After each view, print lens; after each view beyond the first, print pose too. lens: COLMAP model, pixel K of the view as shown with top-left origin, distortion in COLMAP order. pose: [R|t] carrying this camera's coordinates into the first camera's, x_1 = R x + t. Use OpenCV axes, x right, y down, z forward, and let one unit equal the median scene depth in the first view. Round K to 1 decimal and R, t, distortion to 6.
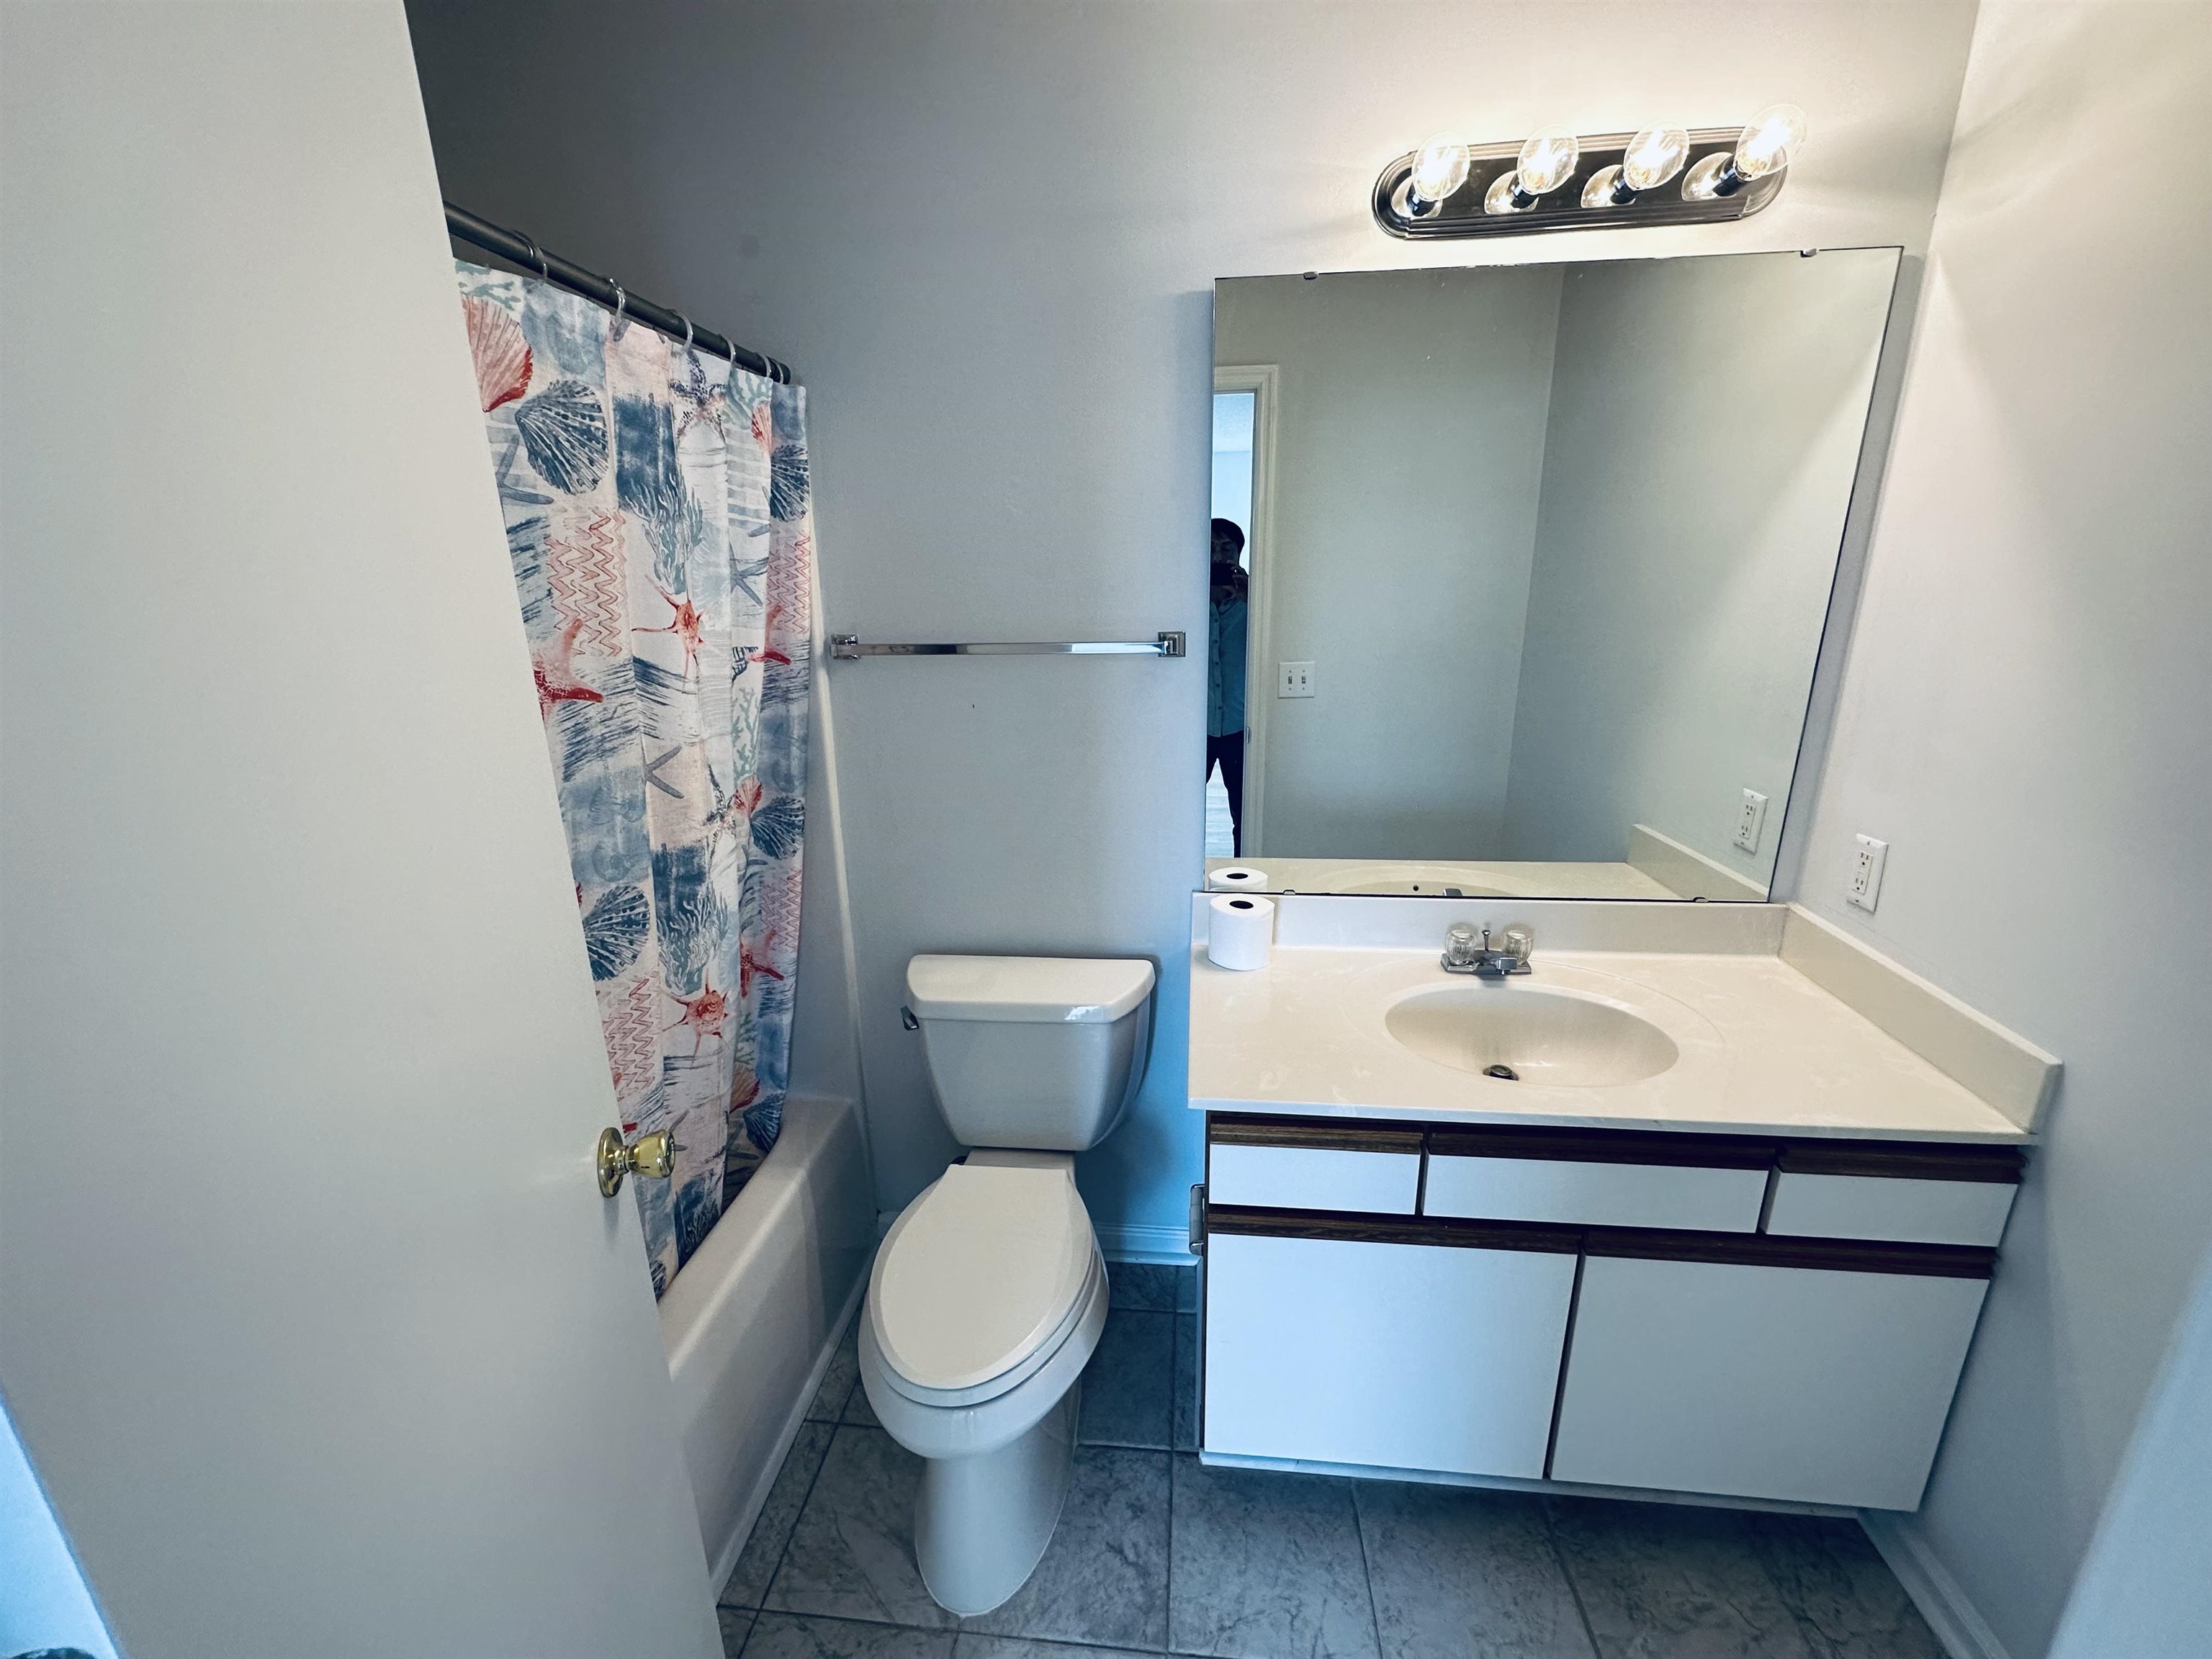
lens RADIAL K [[873.8, 0, 1105.1], [0, 873.8, 831.9], [0, 0, 1]] dist [0.003019, 0.000002]
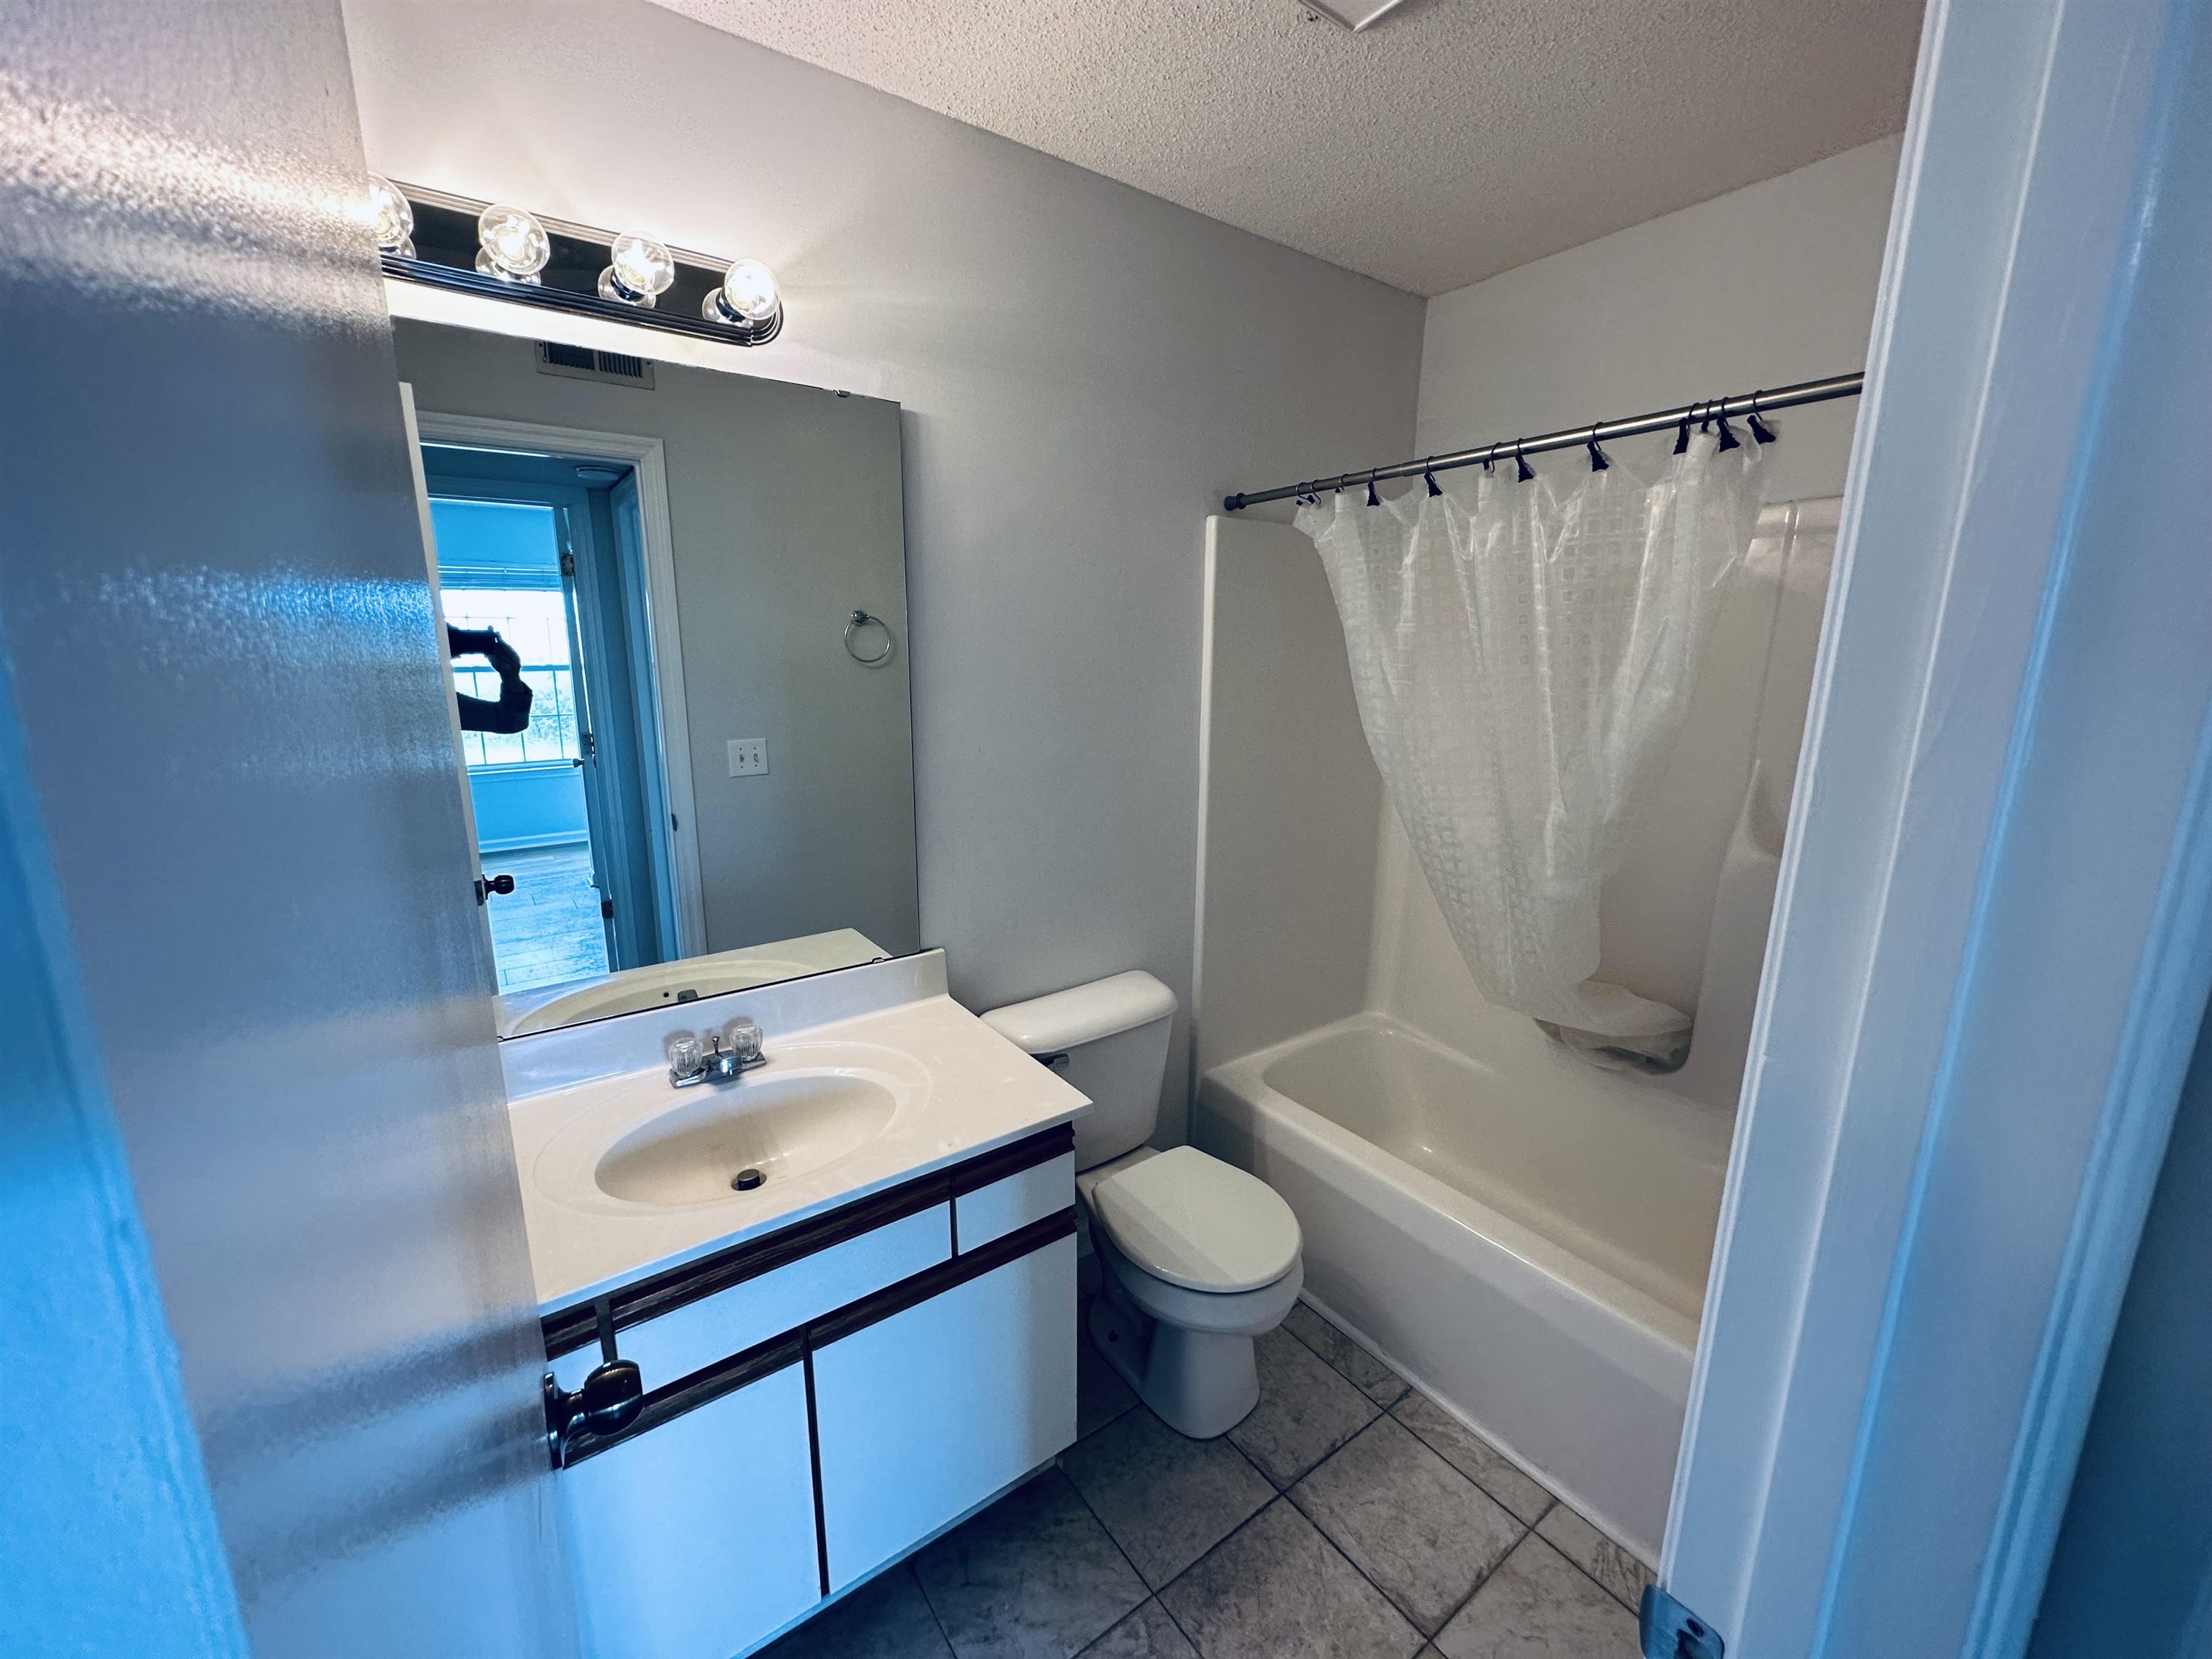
lens RADIAL K [[873.8, 0, 1109.0], [0, 873.8, 824.6], [0, 0, 1]] dist [0.003019, 0.000002]
pose [[0.741235, -0.109198, 0.662304, 0.156187], [0.174173, 0.984173, -0.032664, -0.001632], [-0.648255, 0.139568, 0.748522, -0.010844]]
